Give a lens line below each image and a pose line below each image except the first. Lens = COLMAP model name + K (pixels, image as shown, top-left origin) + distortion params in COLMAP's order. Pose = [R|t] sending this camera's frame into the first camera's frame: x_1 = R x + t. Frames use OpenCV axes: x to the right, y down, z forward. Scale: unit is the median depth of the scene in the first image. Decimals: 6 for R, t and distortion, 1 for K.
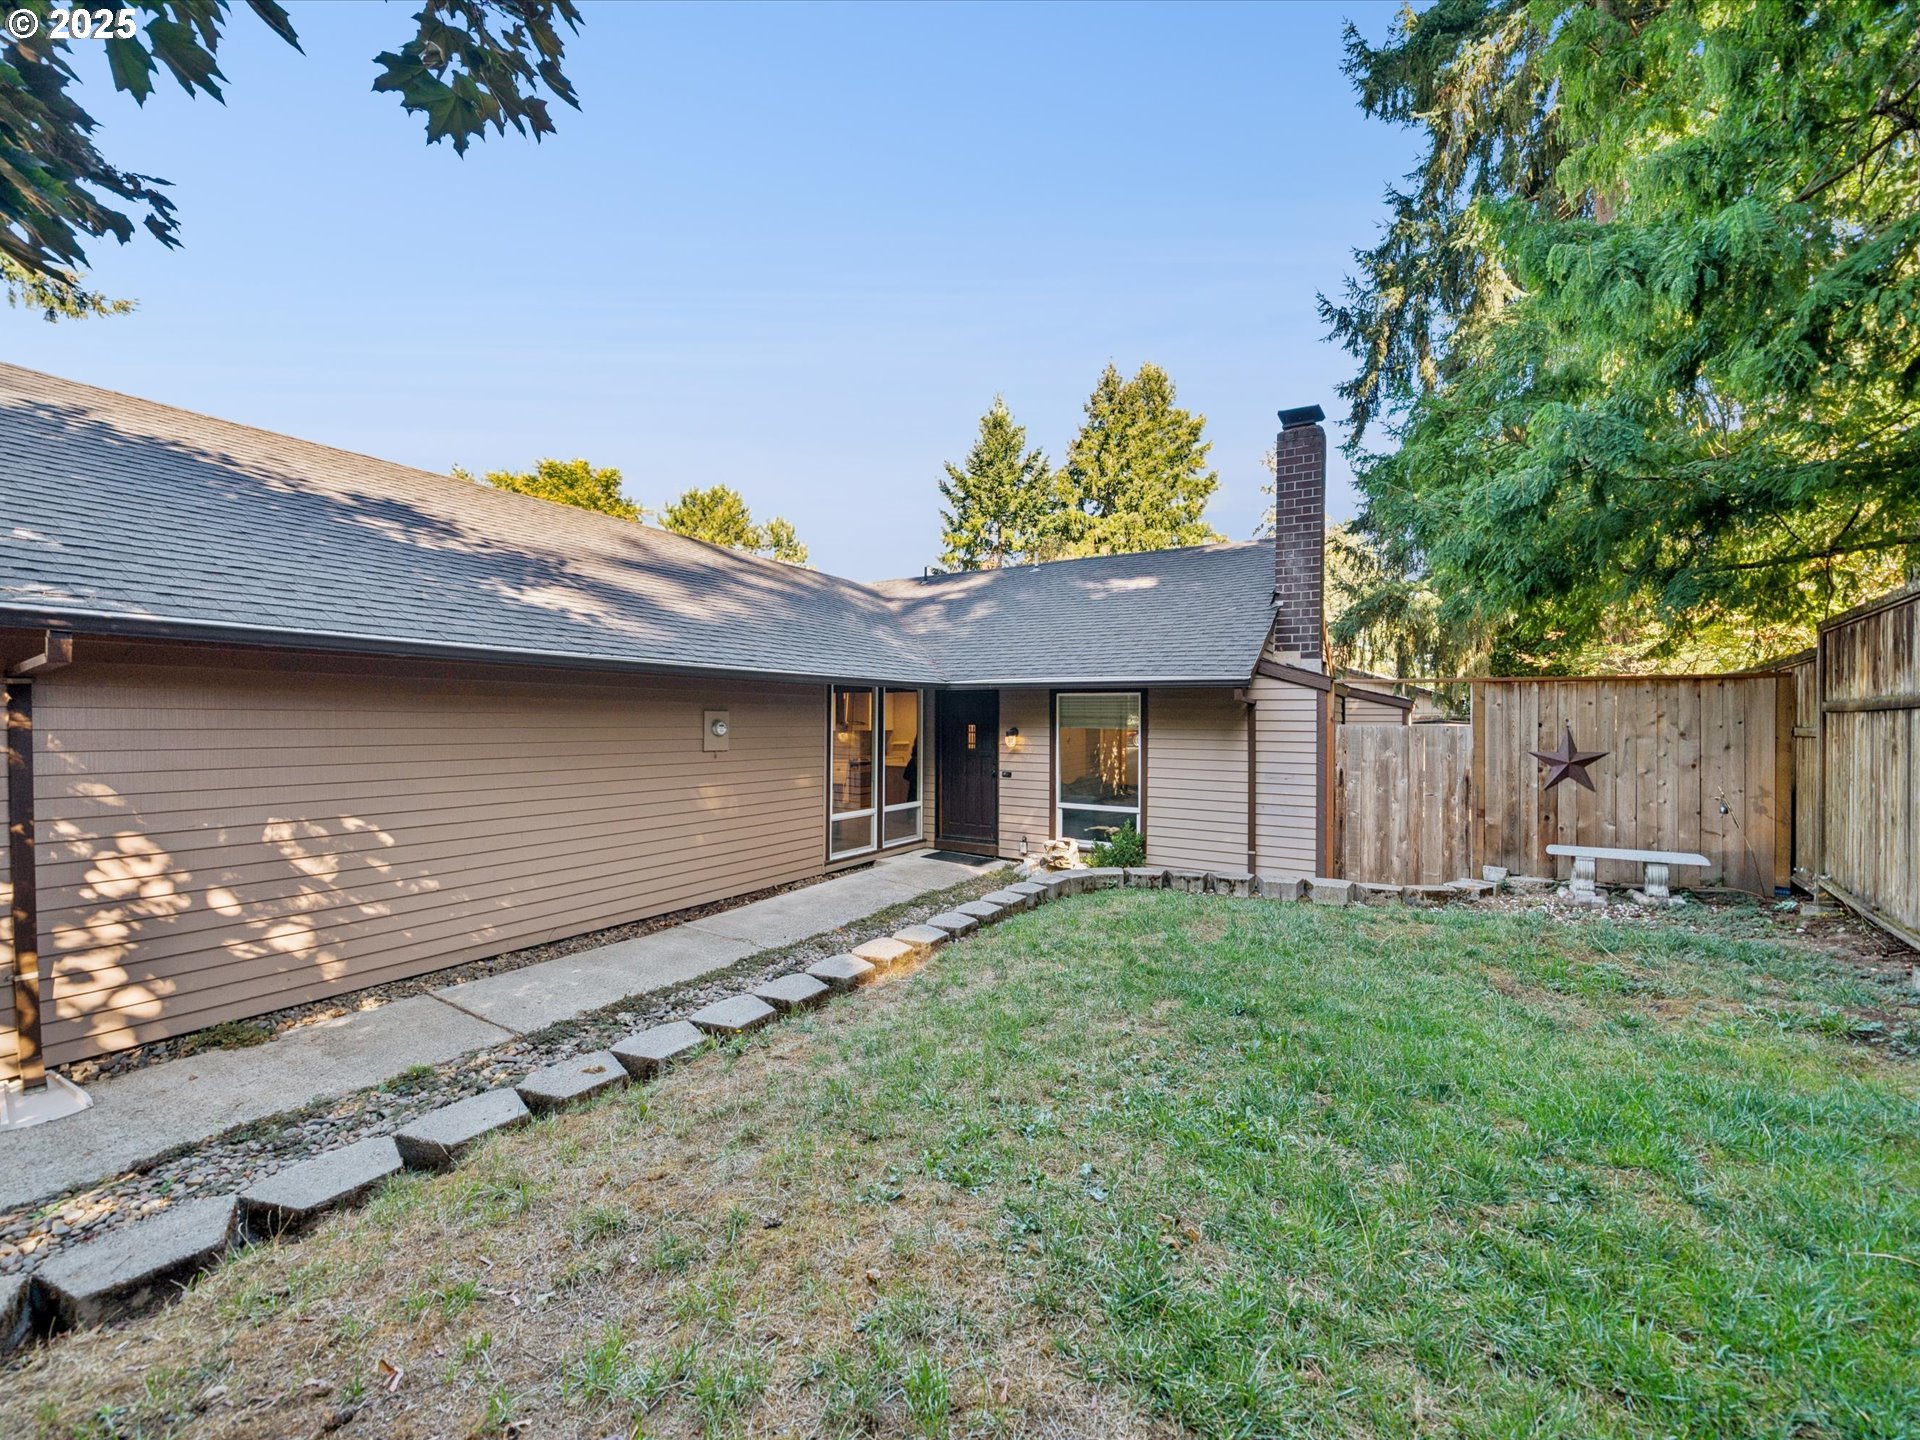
lens RADIAL K [[747.7, 0, 960.0], [0, 747.7, 720.0], [0, 0, 1]] dist [0.000184, 0.000391]
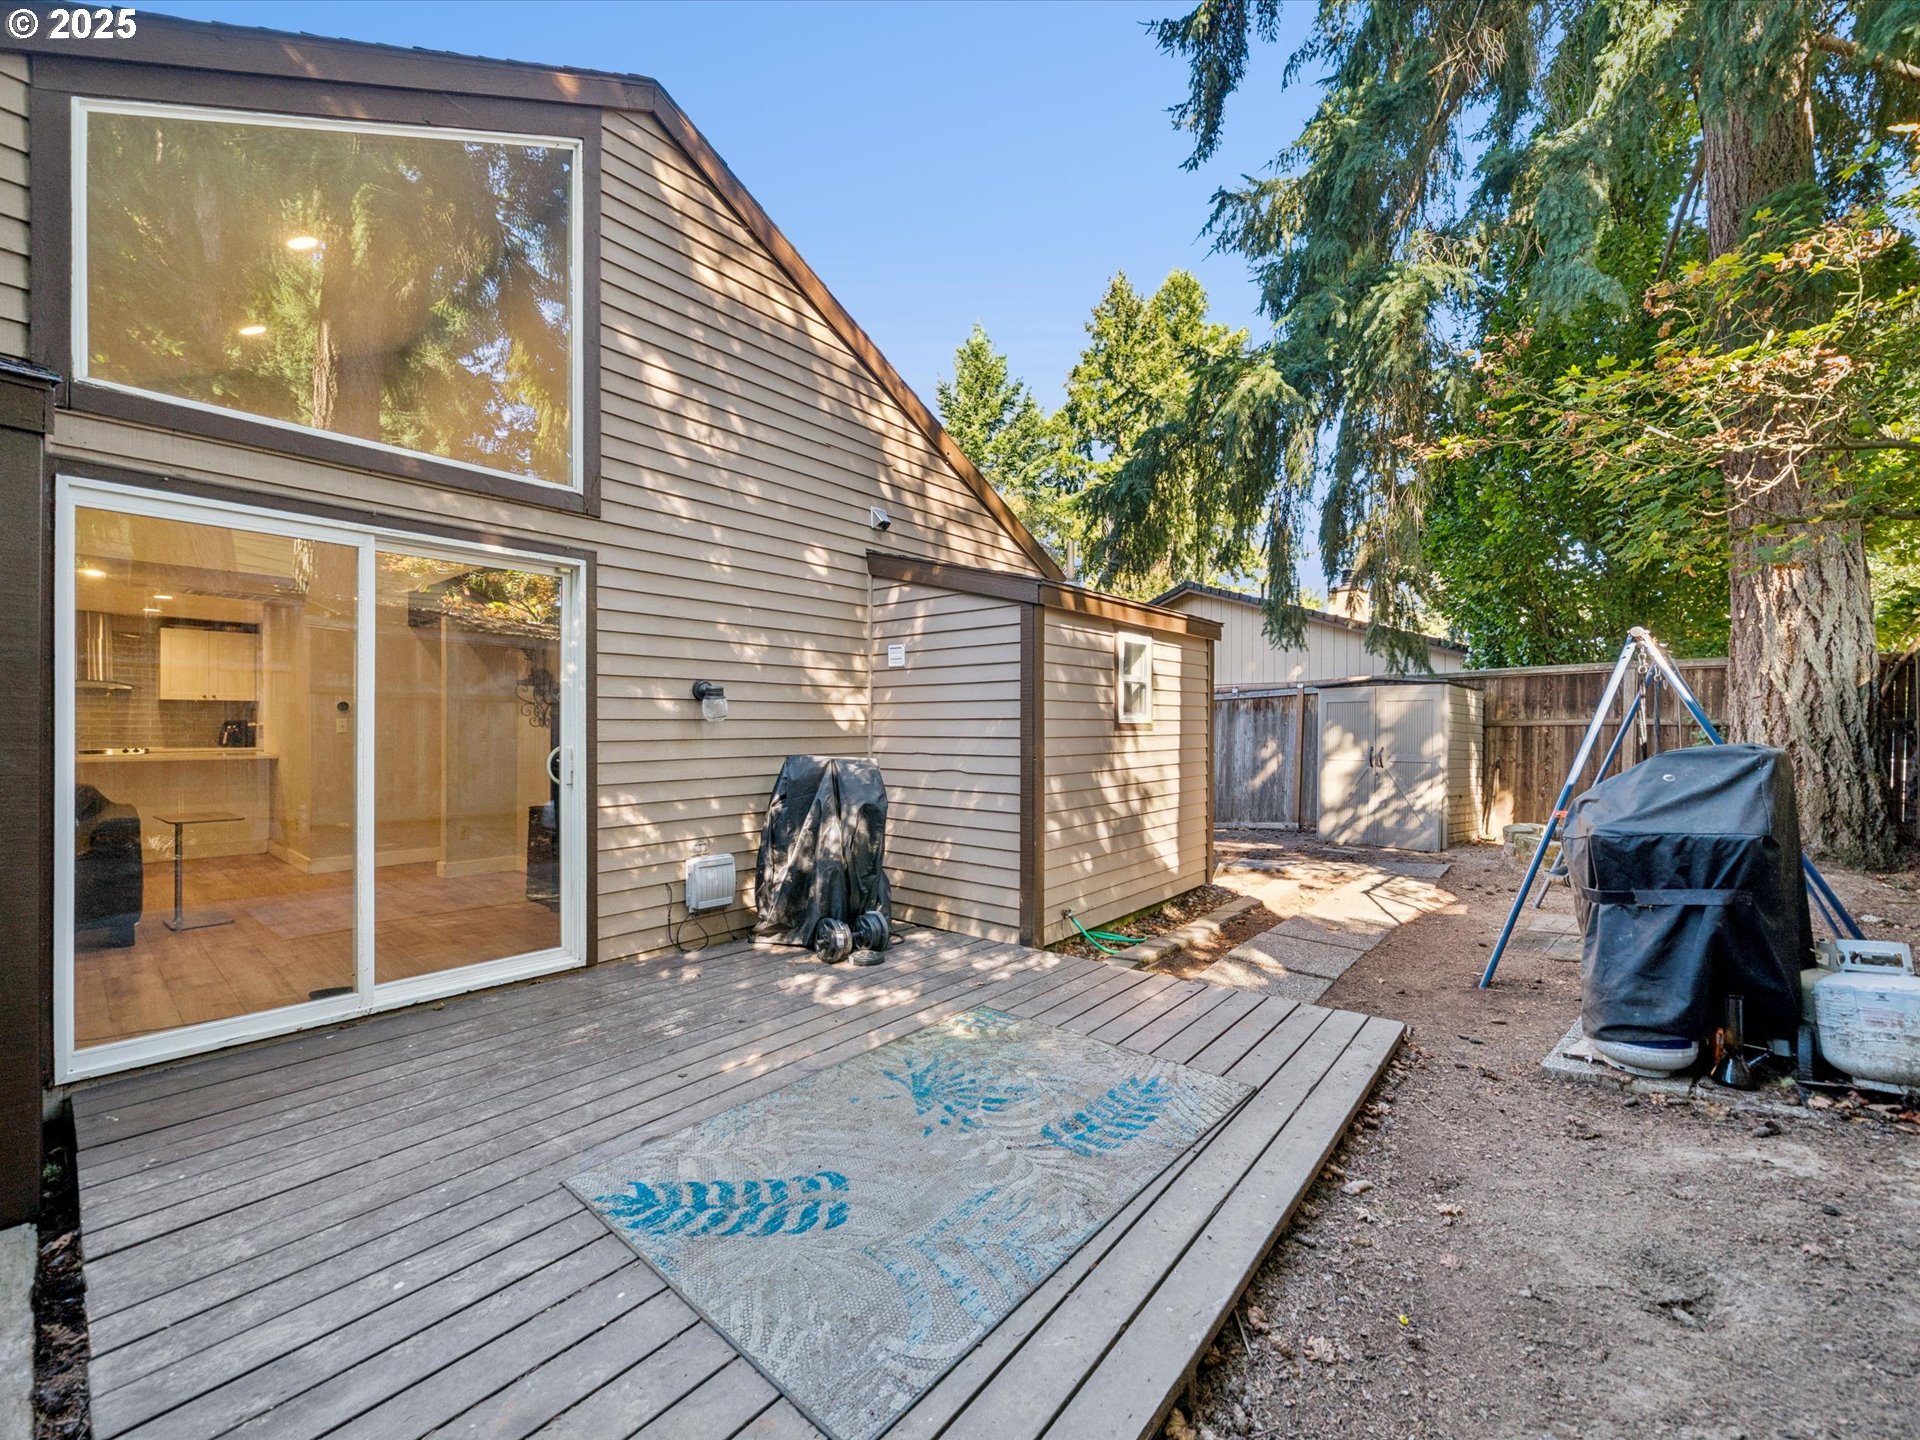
lens RADIAL K [[753.8, 0, 956.3], [0, 753.8, 725.1], [0, 0, 1]] dist [0.000841, 0.000014]
pose [[0.984956, -0.005461, -0.172722, 0.973469], [0.005590, 0.999984, 0.000262, 0.068292], [0.172718, -0.001224, 0.984971, 0.995366]]
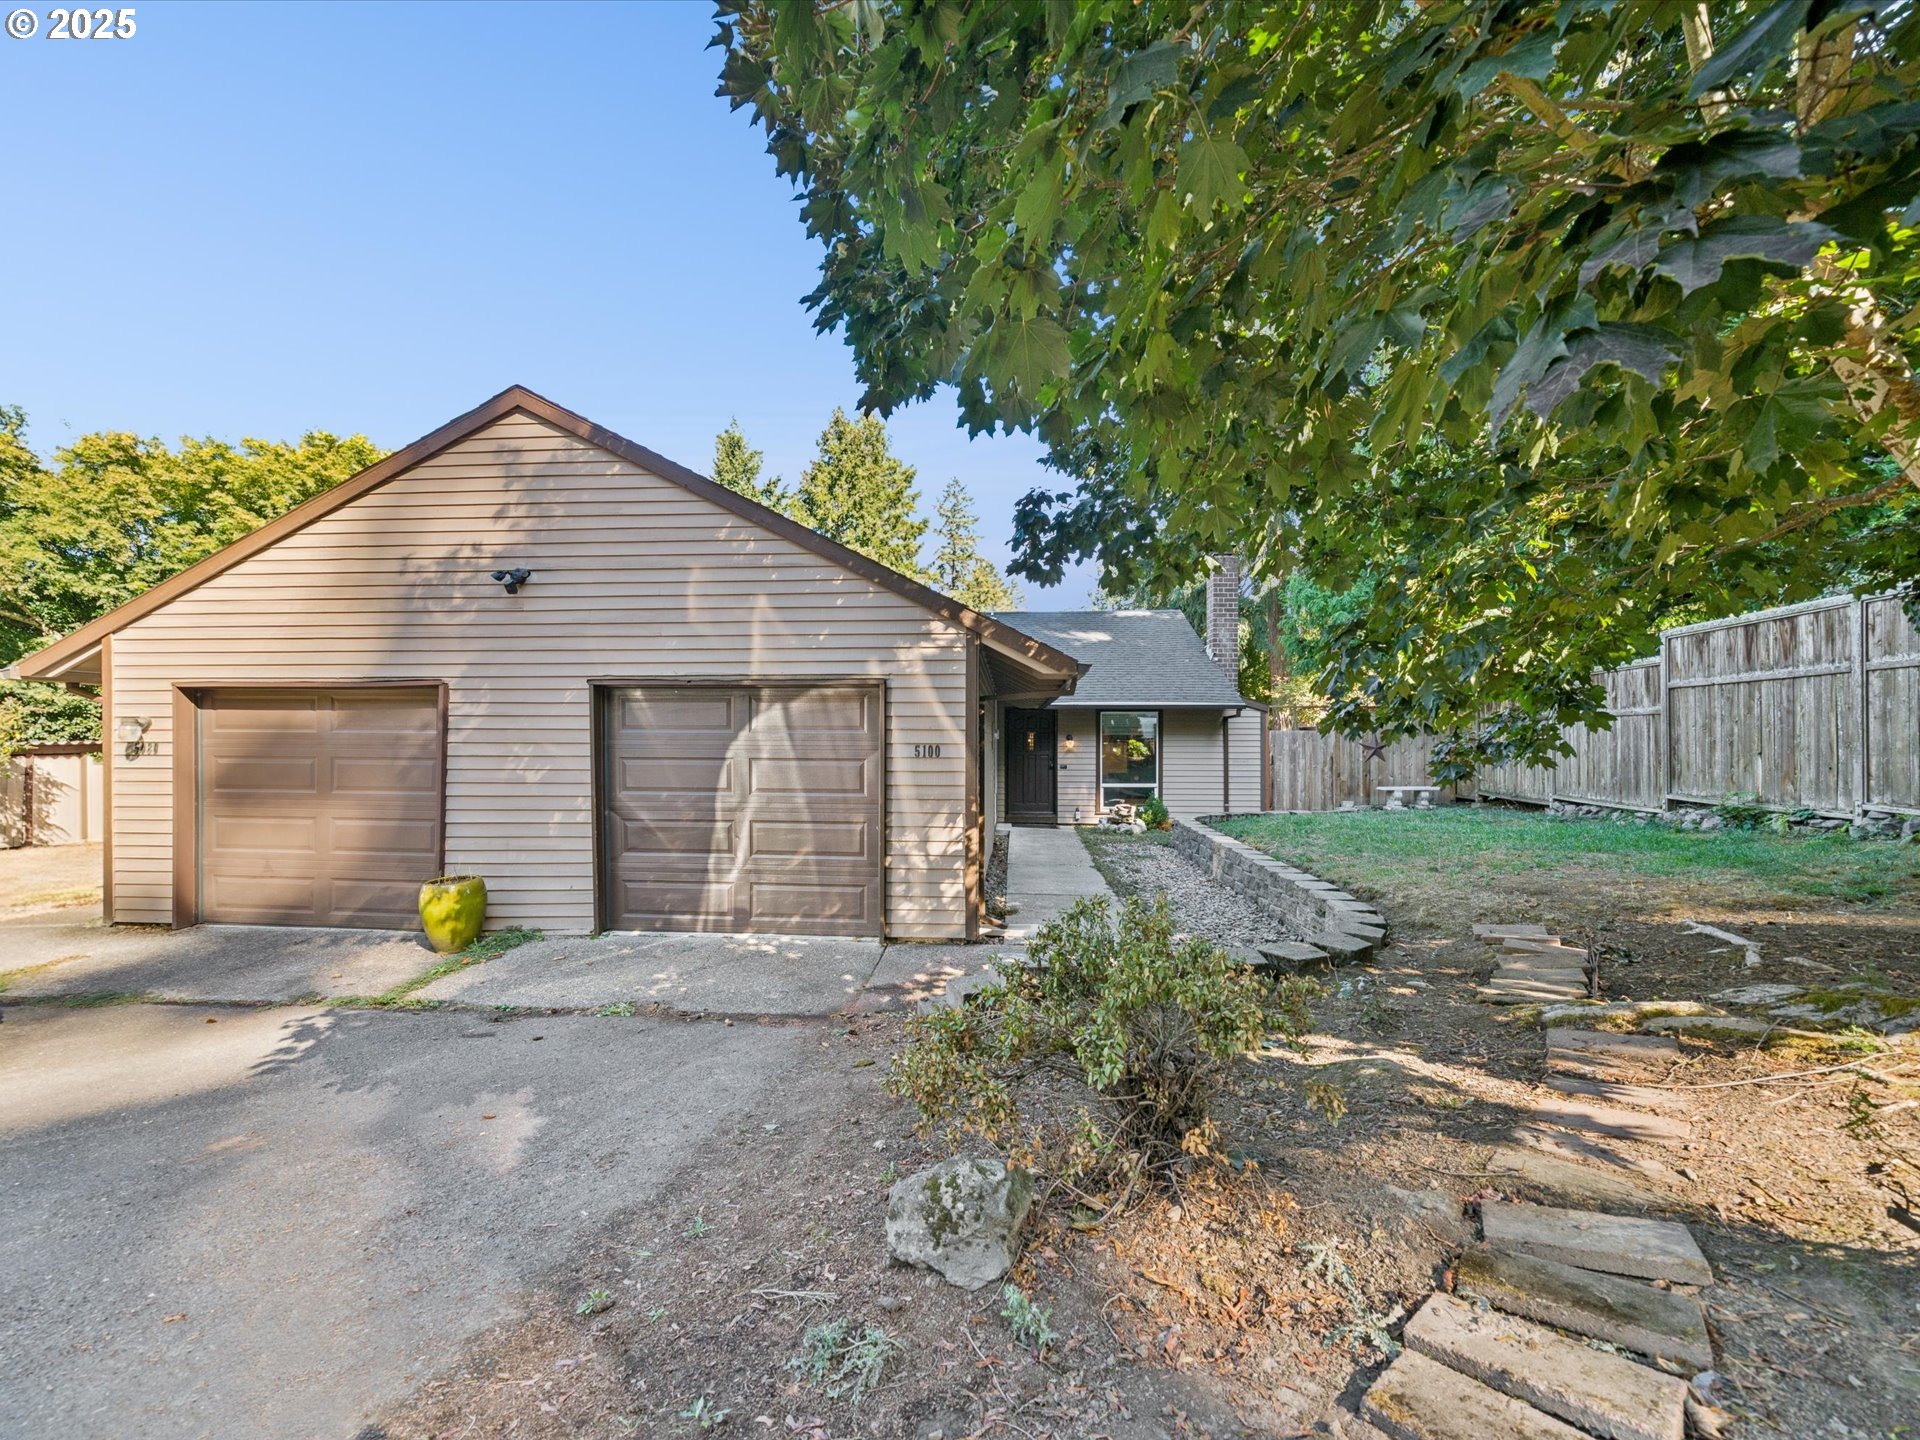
lens RADIAL K [[753.8, 0, 956.3], [0, 753.8, 725.1], [0, 0, 1]] dist [0.000841, 0.000014]
pose [[0.891625, -0.000585, 0.452774, -0.823603], [0.008026, 0.999862, -0.014514, 0.011215], [-0.452704, 0.016575, 0.891507, -0.232003]]
